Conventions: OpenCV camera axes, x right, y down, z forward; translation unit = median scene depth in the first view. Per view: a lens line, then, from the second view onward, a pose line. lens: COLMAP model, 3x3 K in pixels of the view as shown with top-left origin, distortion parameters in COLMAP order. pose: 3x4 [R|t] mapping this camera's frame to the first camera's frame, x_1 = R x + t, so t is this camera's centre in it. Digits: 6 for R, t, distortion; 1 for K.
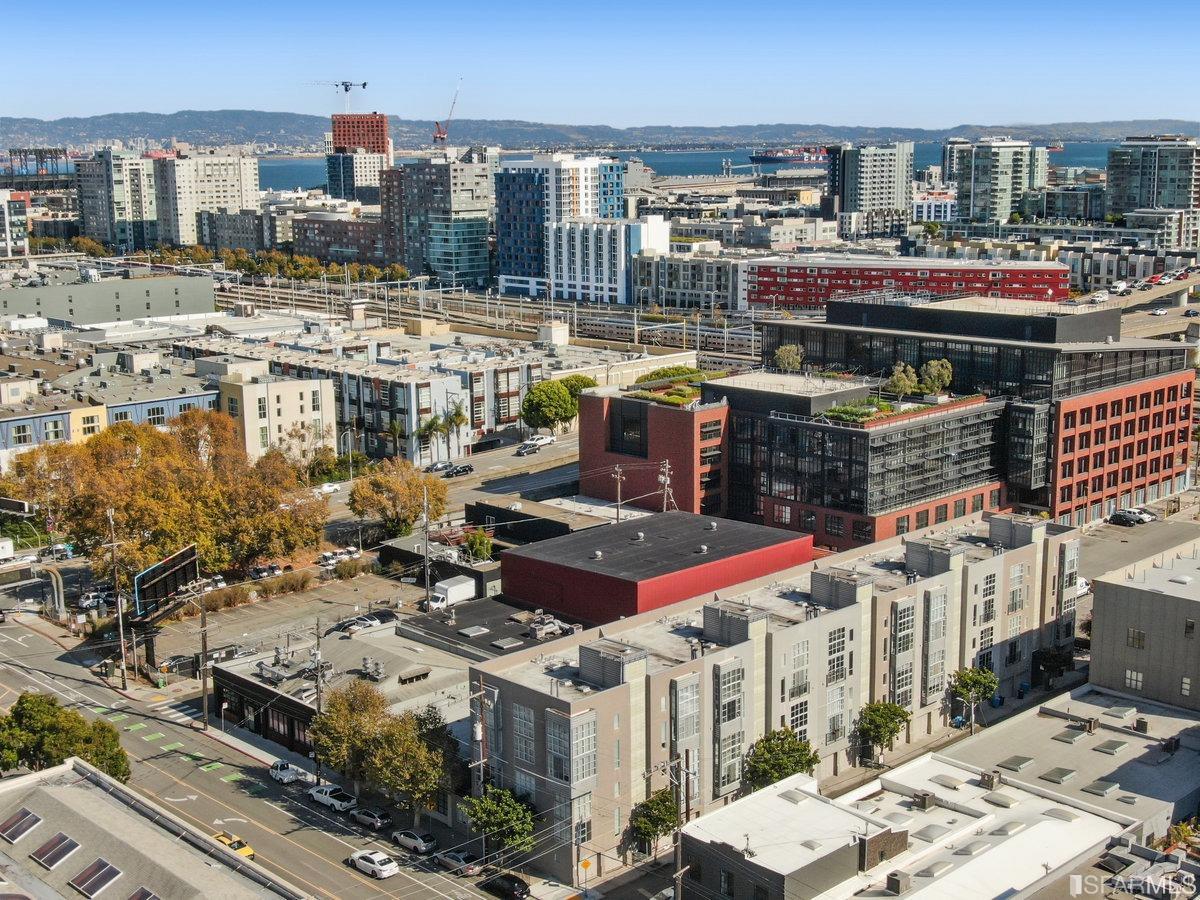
lens RADIAL K [[1552.8, 0, 600.0], [0, 1552.8, 450.0], [0, 0, 1]] dist [0.312354, -1.833854]
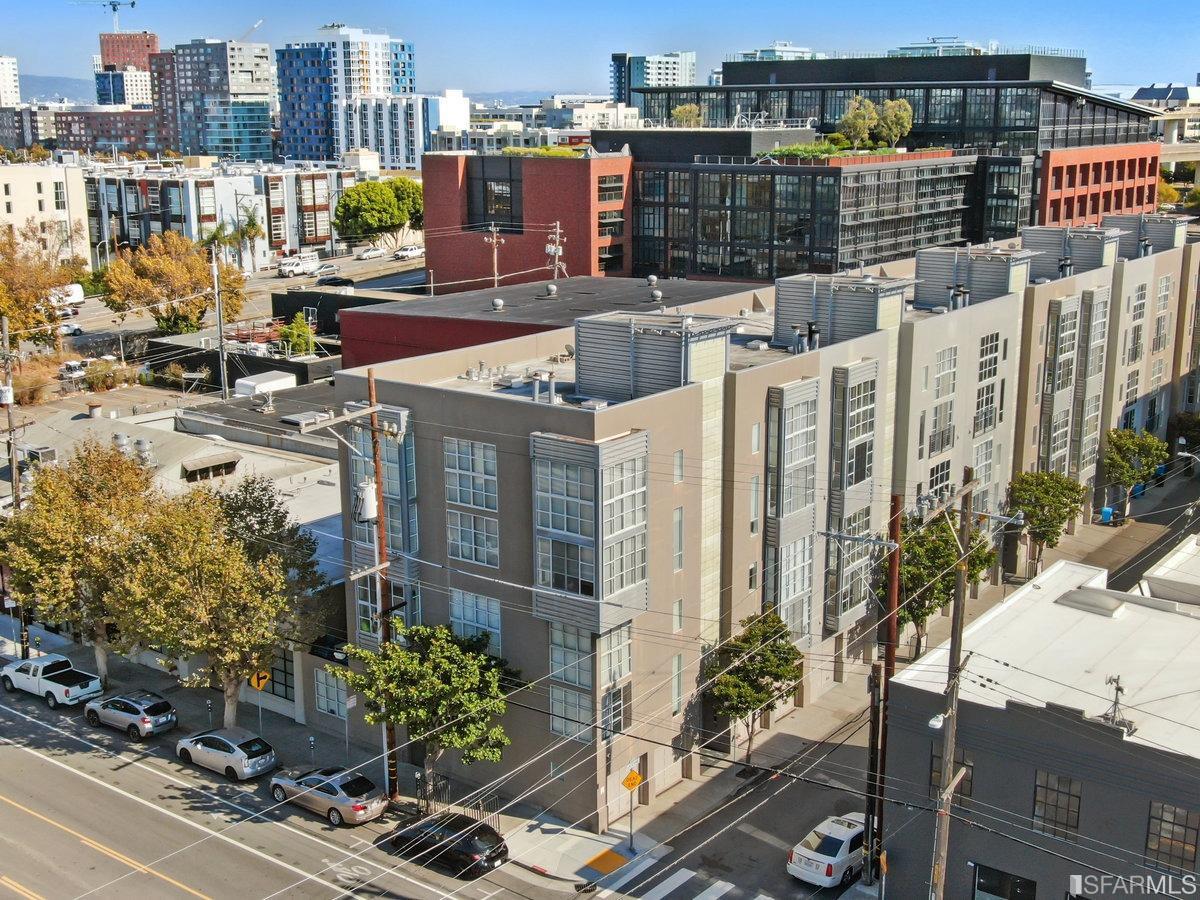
lens RADIAL K [[1441.5, 0, 600.0], [0, 1441.5, 450.0], [0, 0, 1]] dist [0.035728, -0.168954]
pose [[0.987979, -0.032138, 0.151213, -0.039639], [0.026253, 0.998824, 0.040758, 0.080833], [-0.152345, -0.036298, 0.987661, 0.317398]]
